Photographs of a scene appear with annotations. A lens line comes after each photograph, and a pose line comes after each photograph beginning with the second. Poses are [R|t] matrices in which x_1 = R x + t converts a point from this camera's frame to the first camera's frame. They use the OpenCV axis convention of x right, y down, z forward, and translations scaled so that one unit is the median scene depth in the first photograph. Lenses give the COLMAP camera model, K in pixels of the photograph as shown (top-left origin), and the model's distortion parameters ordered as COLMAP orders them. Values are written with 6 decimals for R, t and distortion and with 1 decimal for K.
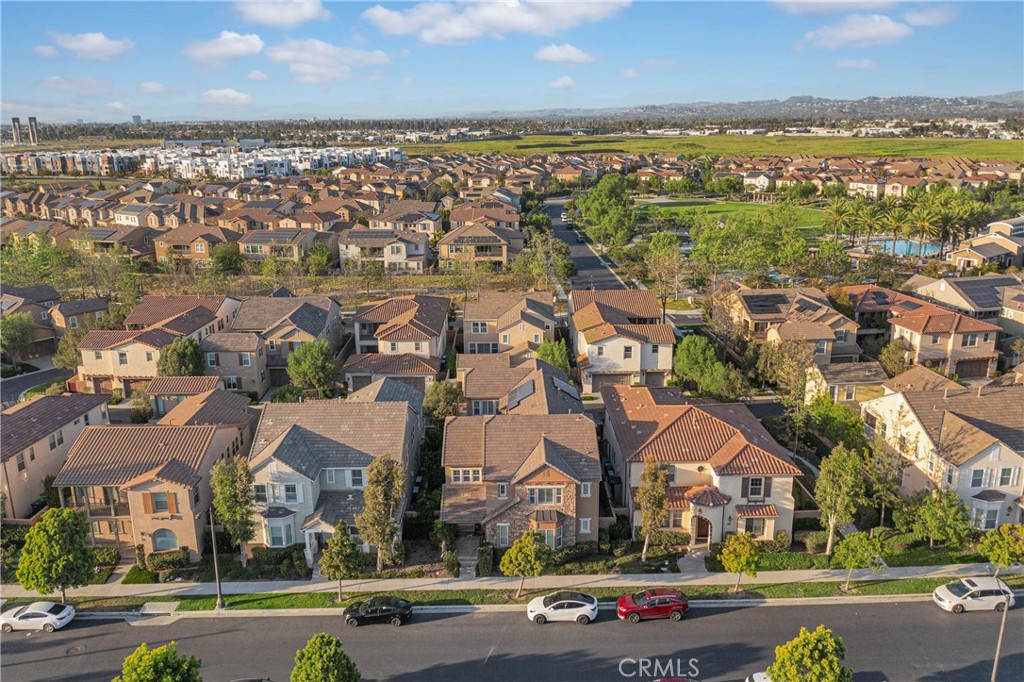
lens RADIAL K [[820.0, 0, 518.1], [0, 820.0, 340.2], [0, 0, 1]] dist [0.001642, 0.006819]
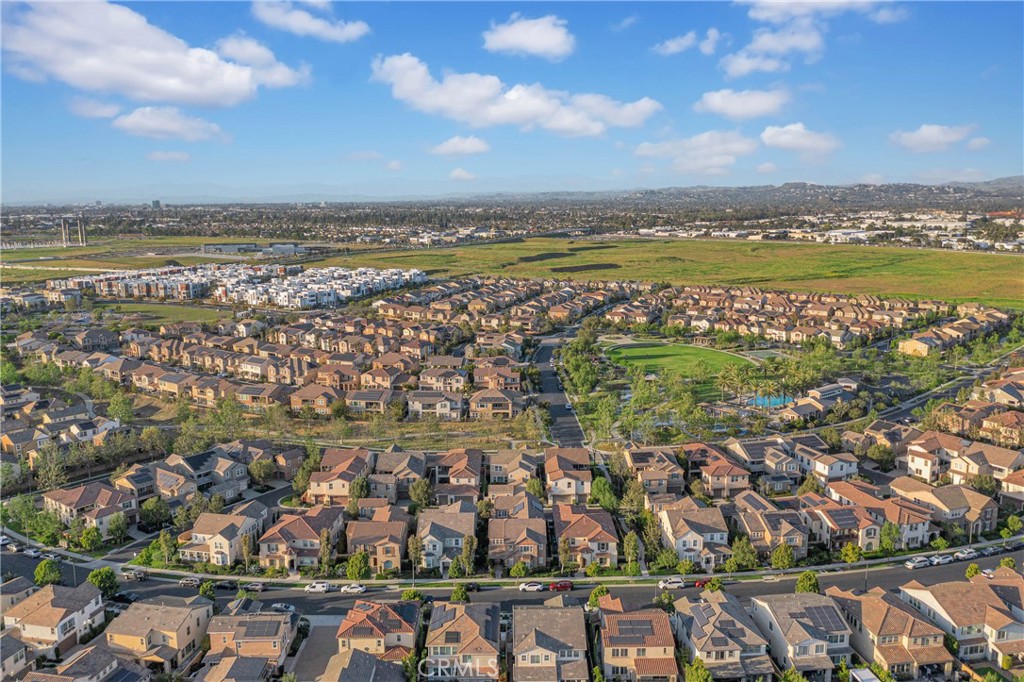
lens RADIAL K [[820.0, 0, 518.1], [0, 820.0, 340.2], [0, 0, 1]] dist [0.001642, 0.006819]
pose [[0.999981, 0.005264, -0.003155, 0.006098], [-0.005533, 0.995710, -0.092366, -0.158136], [0.002656, 0.092382, 0.995720, -1.122719]]
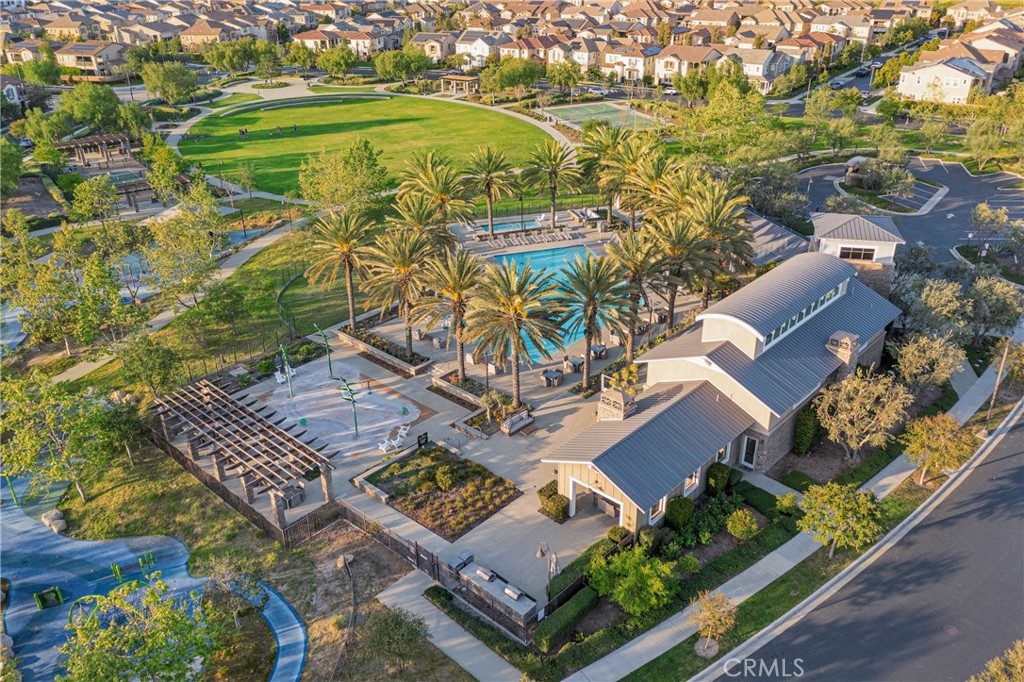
lens RADIAL K [[820.0, 0, 518.1], [0, 820.0, 340.2], [0, 0, 1]] dist [0.001642, 0.006819]
pose [[0.989464, -0.066067, 0.128825, 0.826572], [0.039721, 0.979545, 0.197267, -0.353466], [-0.139223, -0.190072, 0.971849, 1.249198]]
